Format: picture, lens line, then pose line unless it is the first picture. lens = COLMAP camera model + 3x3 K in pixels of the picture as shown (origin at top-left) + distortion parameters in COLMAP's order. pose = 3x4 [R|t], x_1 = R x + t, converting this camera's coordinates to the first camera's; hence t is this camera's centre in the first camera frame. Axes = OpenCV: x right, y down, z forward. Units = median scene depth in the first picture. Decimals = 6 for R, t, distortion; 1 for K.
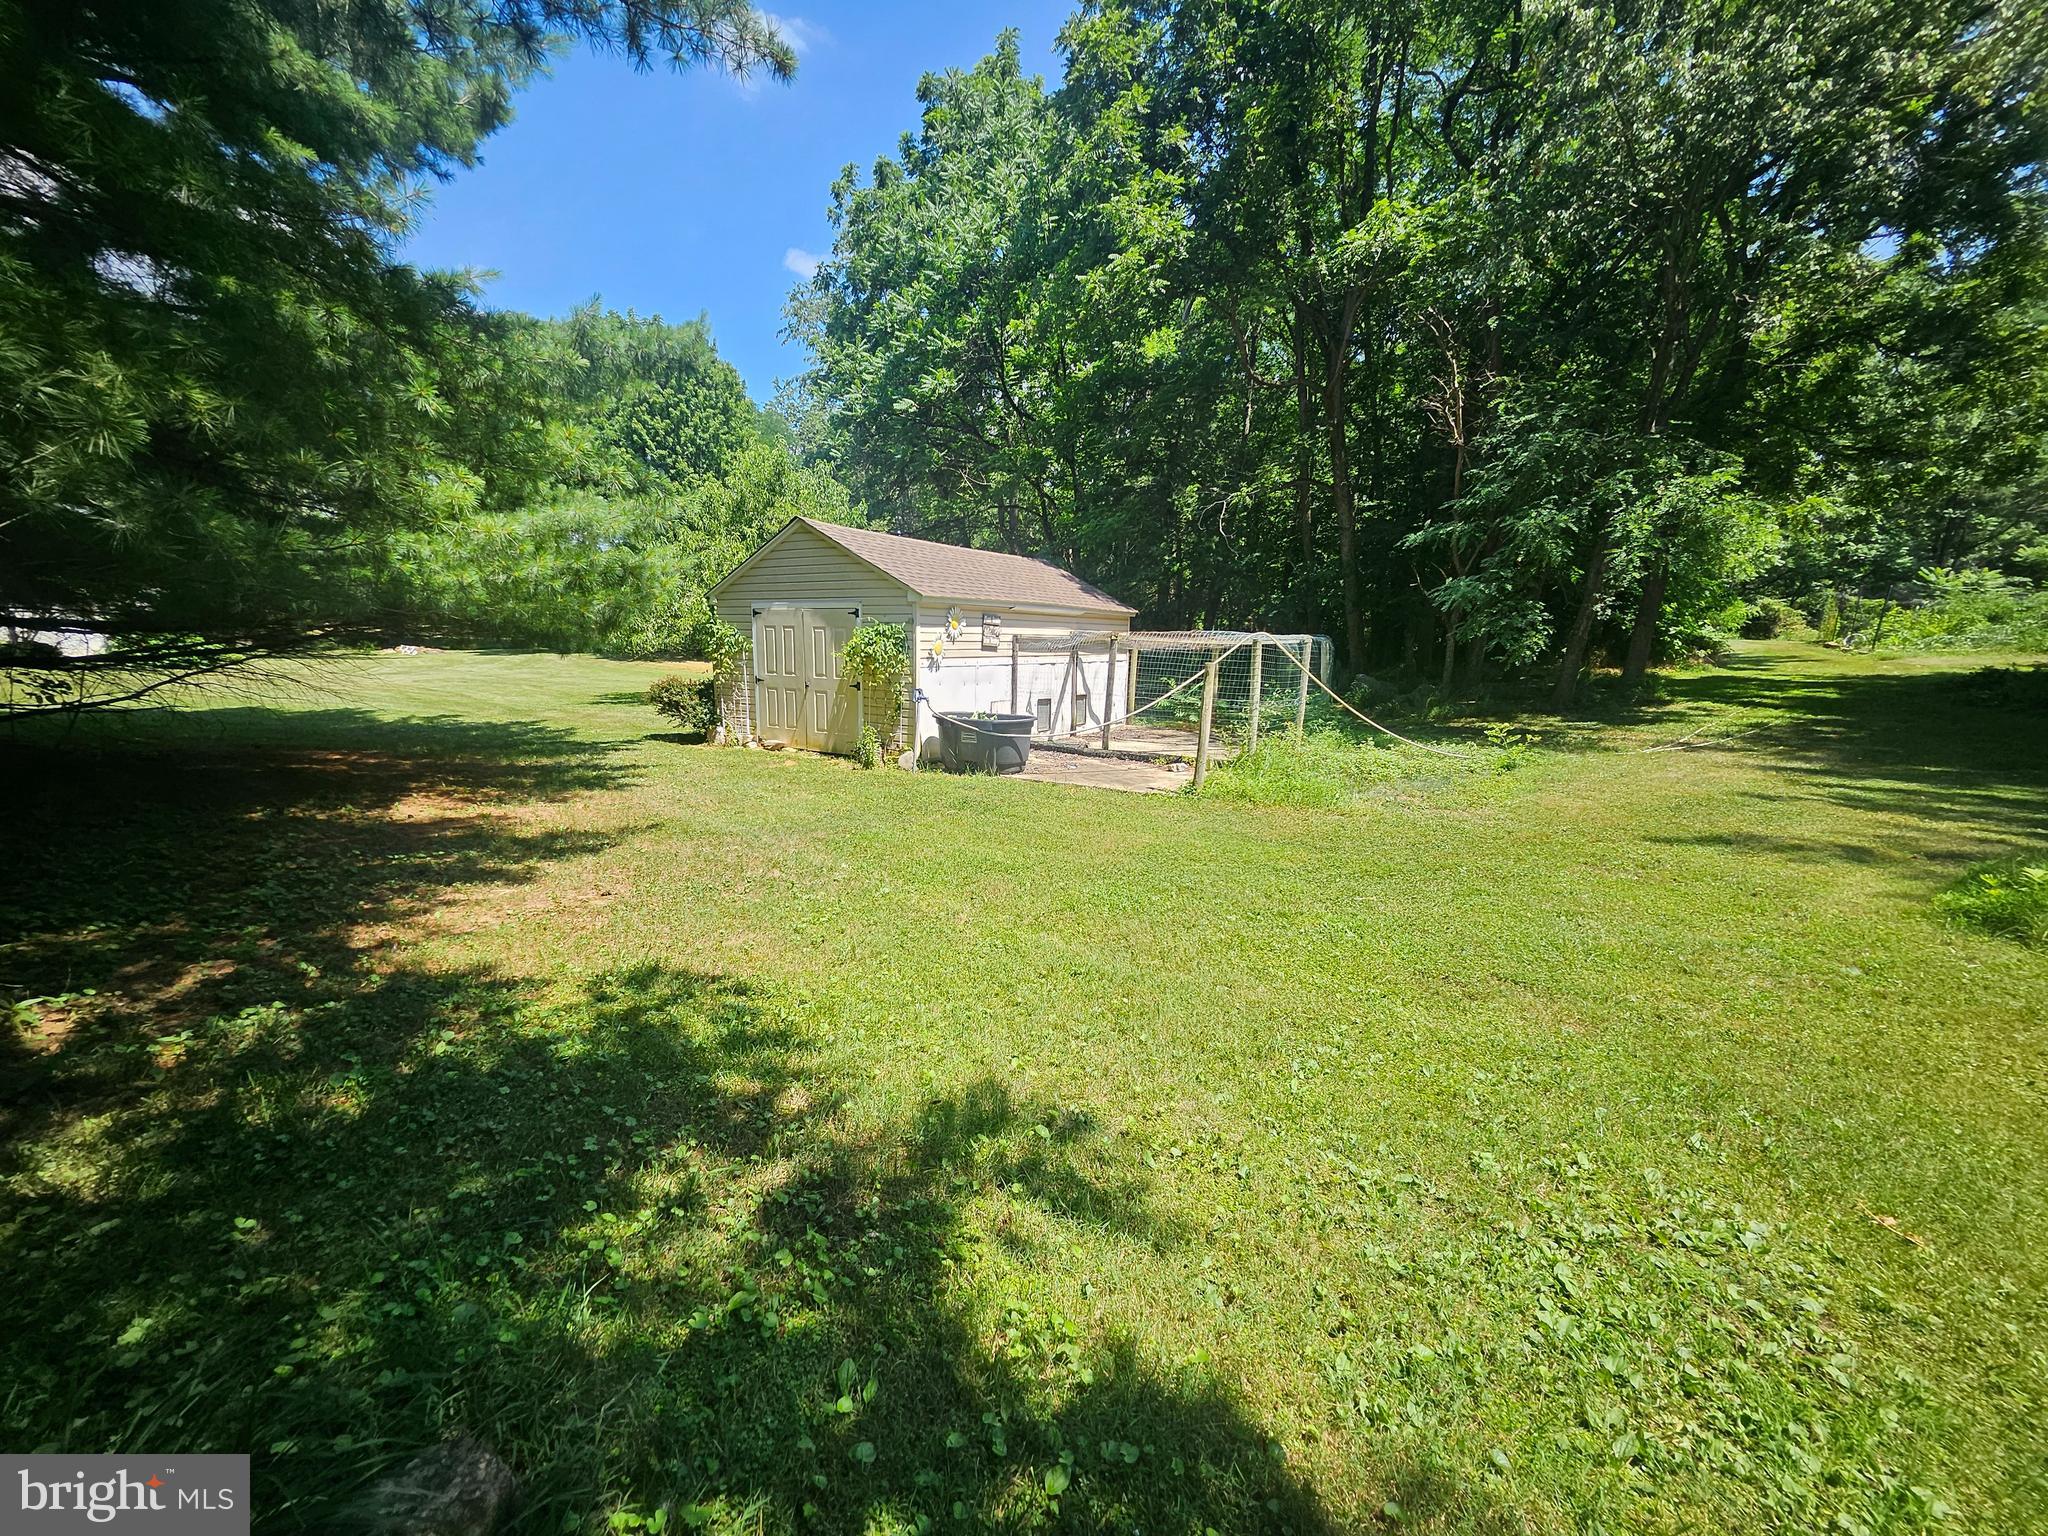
lens RADIAL K [[790.4, 0, 1017.9], [0, 790.4, 770.2], [0, 0, 1]] dist [0.000625, 0.000070]
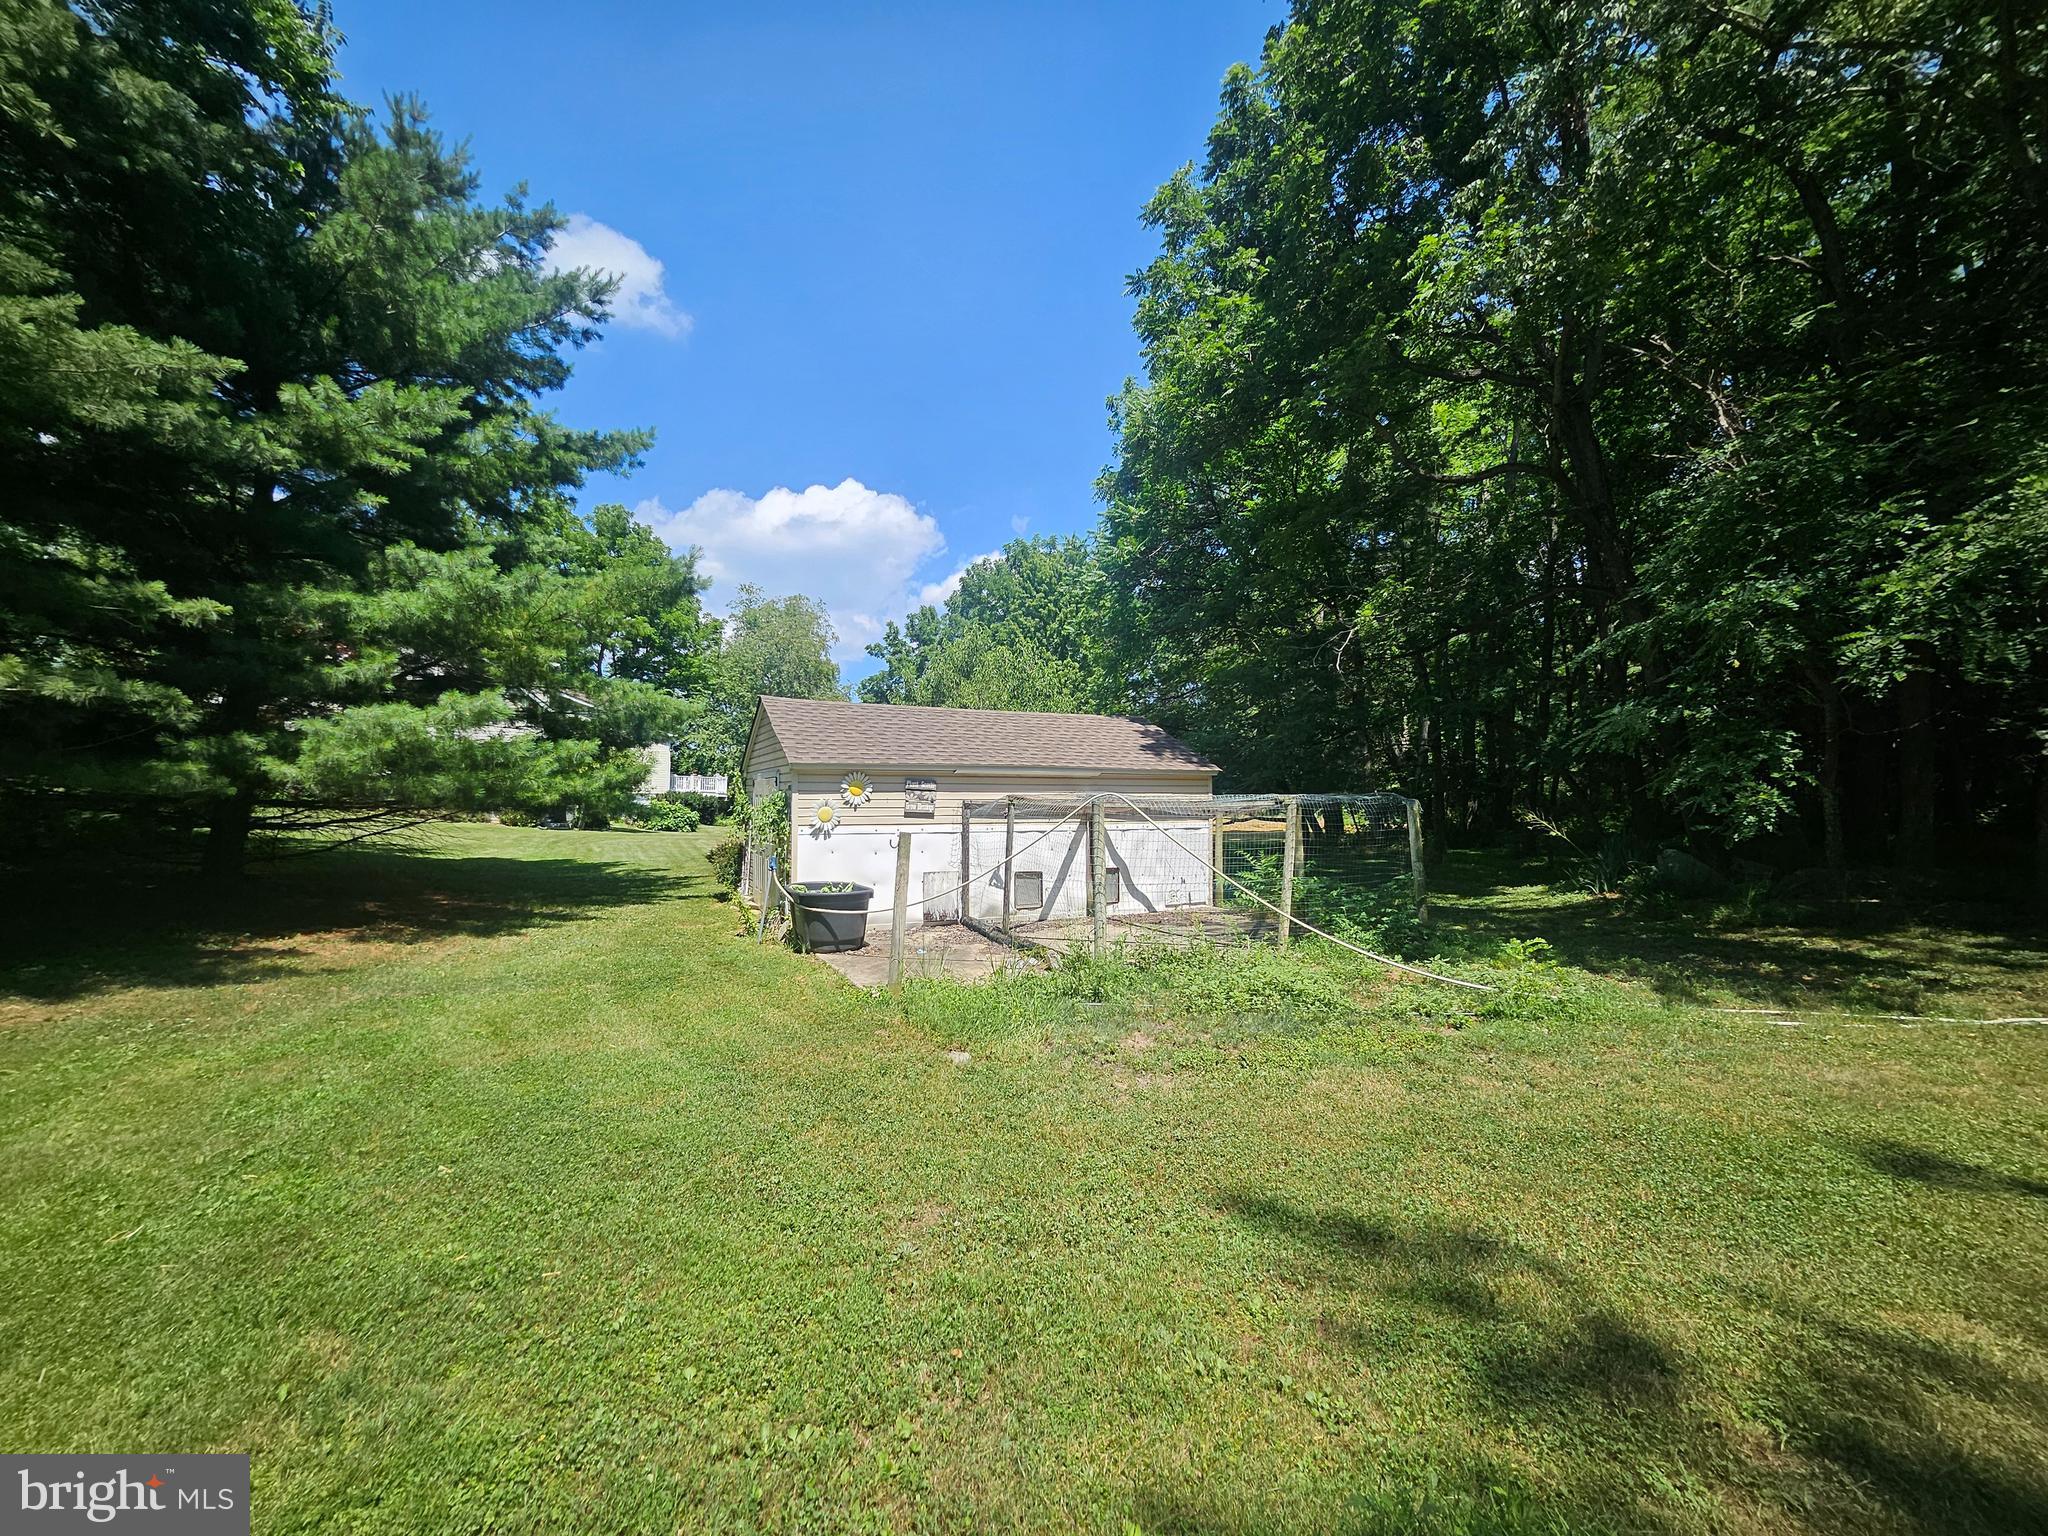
lens RADIAL K [[790.4, 0, 1024.4], [0, 790.4, 783.8], [0, 0, 1]] dist [0.000625, 0.000070]
pose [[0.856444, -0.023571, -0.515701, 0.408412], [-0.074069, 0.983011, -0.167939, -0.031373], [0.510899, 0.182027, 0.840148, 0.199891]]
